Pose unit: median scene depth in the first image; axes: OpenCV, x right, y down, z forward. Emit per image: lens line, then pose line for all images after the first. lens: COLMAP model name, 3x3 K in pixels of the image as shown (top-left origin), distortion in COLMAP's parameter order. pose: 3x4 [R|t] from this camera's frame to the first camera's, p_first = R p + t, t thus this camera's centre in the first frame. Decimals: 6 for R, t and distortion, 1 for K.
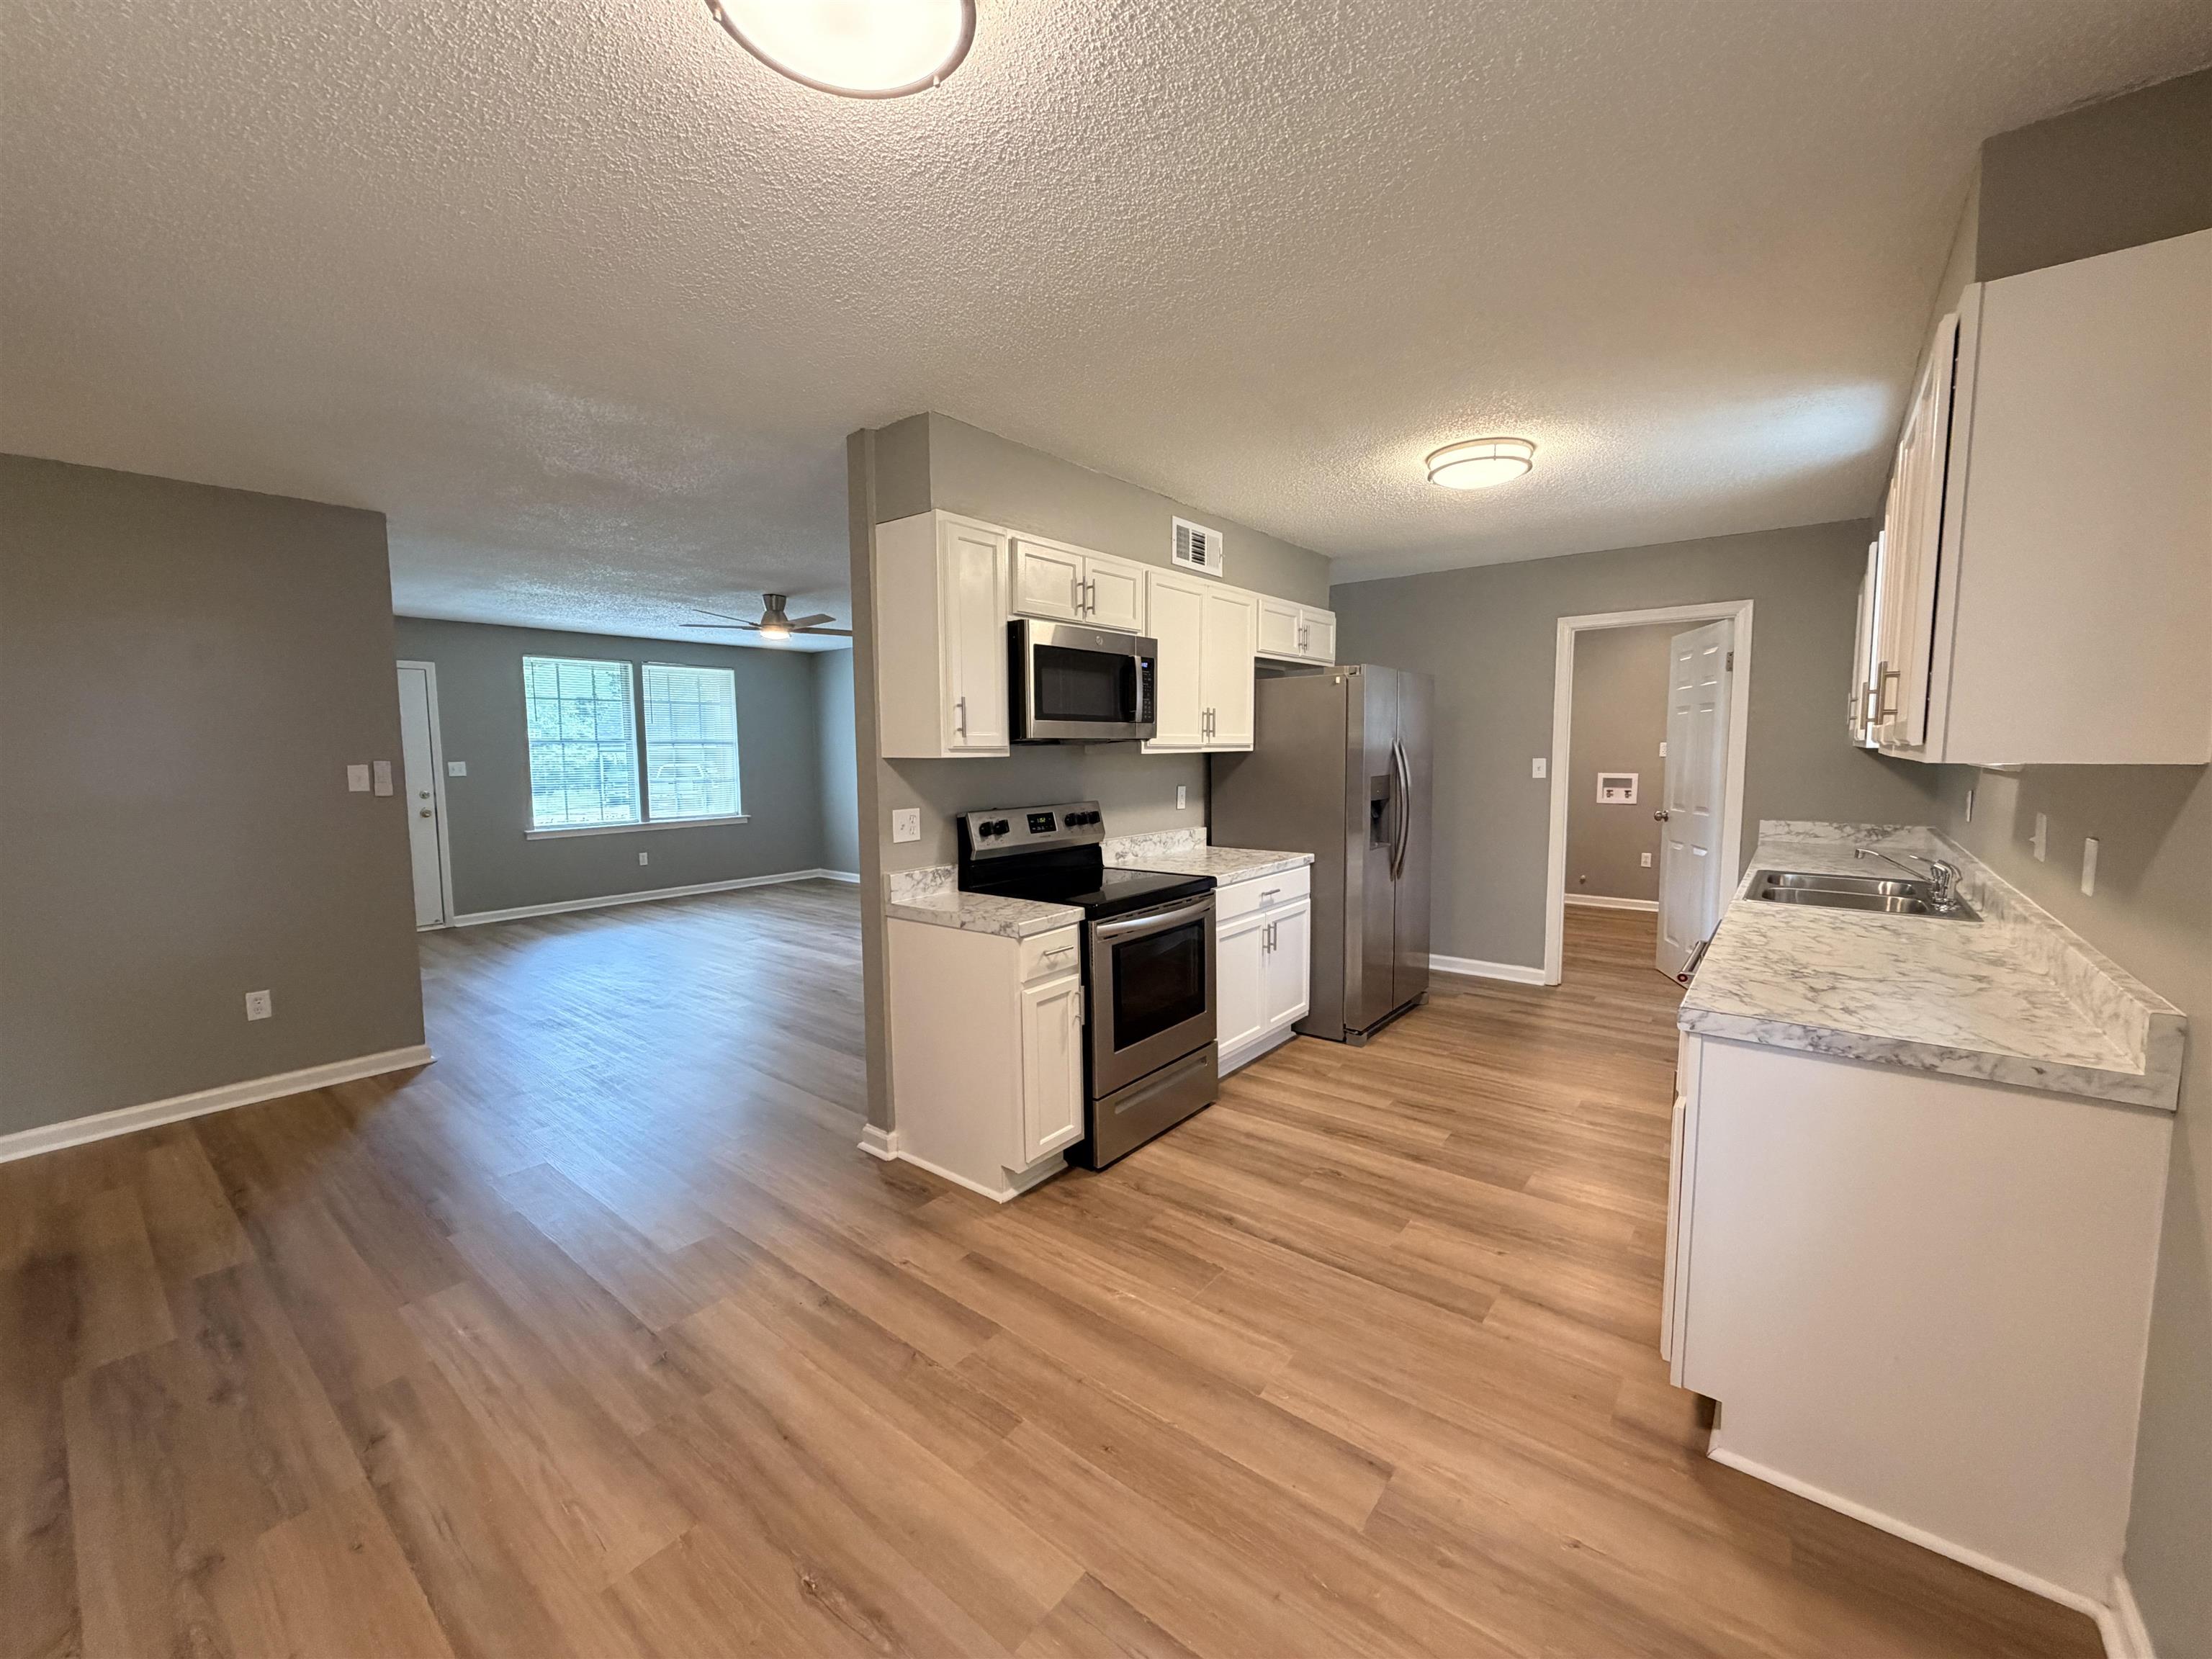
lens RADIAL K [[880.3, 0, 1102.7], [0, 880.3, 829.4], [0, 0, 1]] dist [-0.000222, 0.000257]
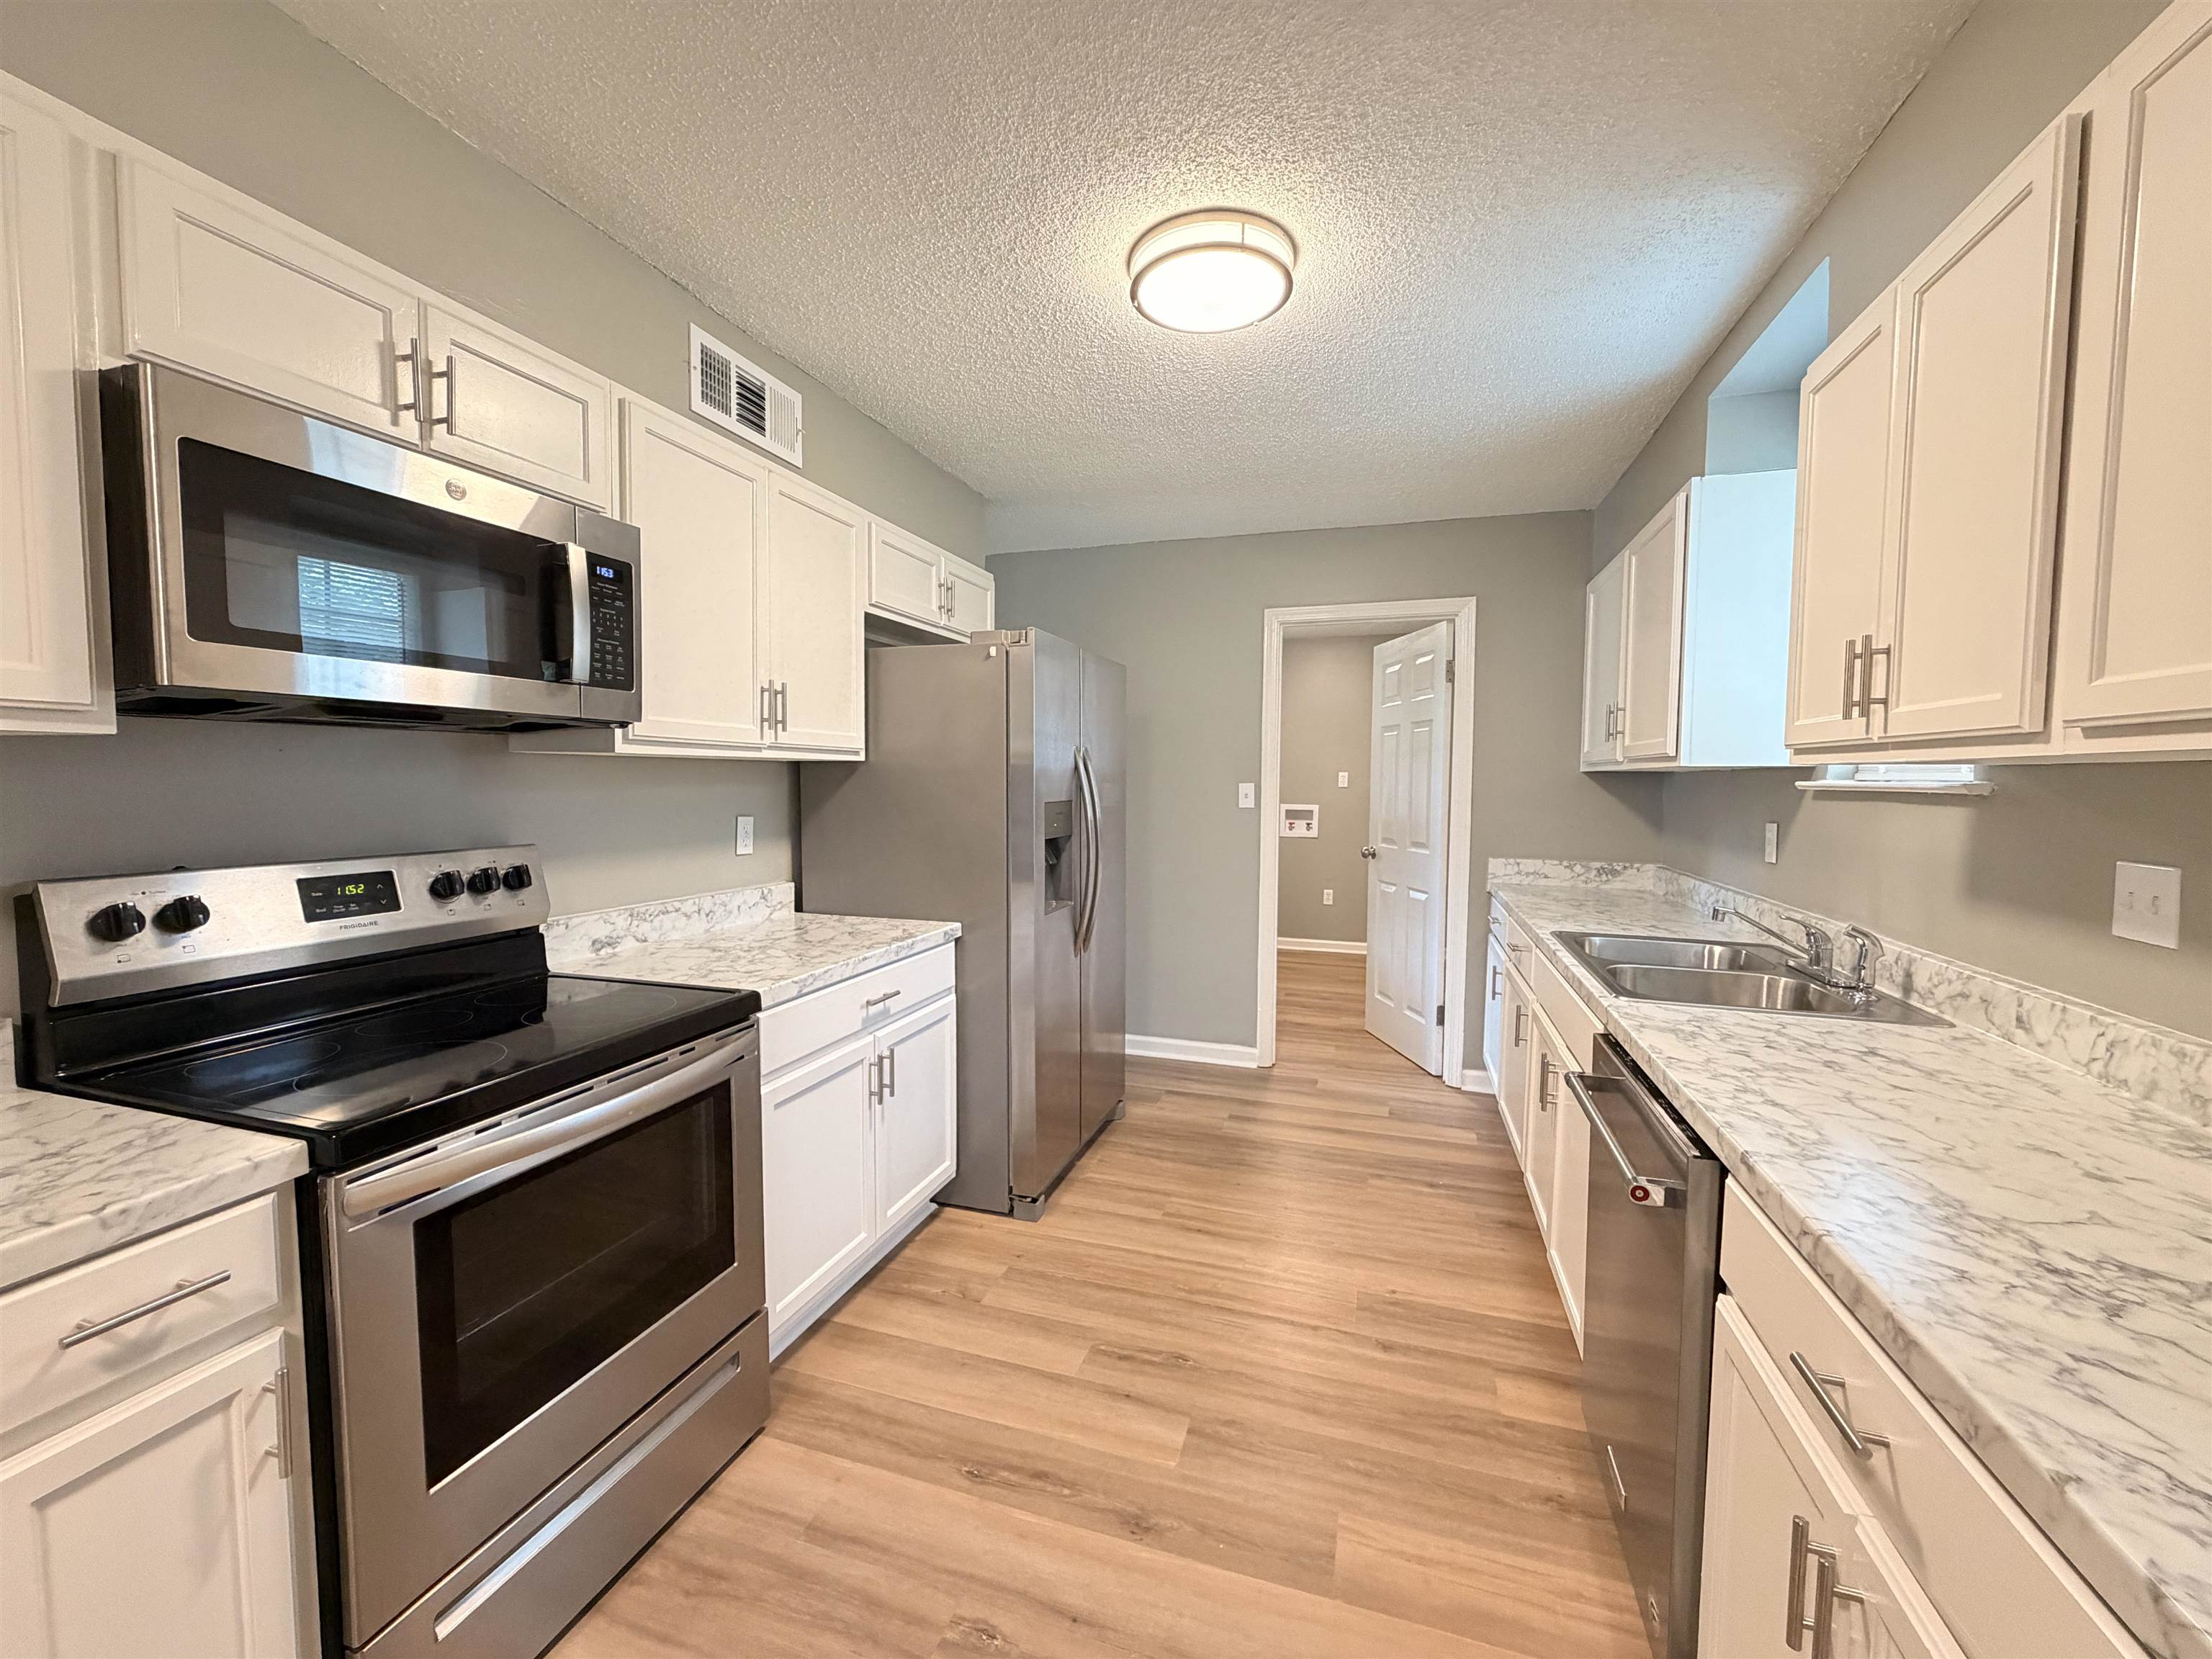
lens RADIAL K [[880.3, 0, 1102.7], [0, 880.3, 829.4], [0, 0, 1]] dist [-0.000222, 0.000257]
pose [[0.935585, -0.003366, 0.353086, 0.119306], [0.016456, 0.999284, -0.034077, -0.017645], [-0.352718, 0.037692, 0.934970, 0.390727]]
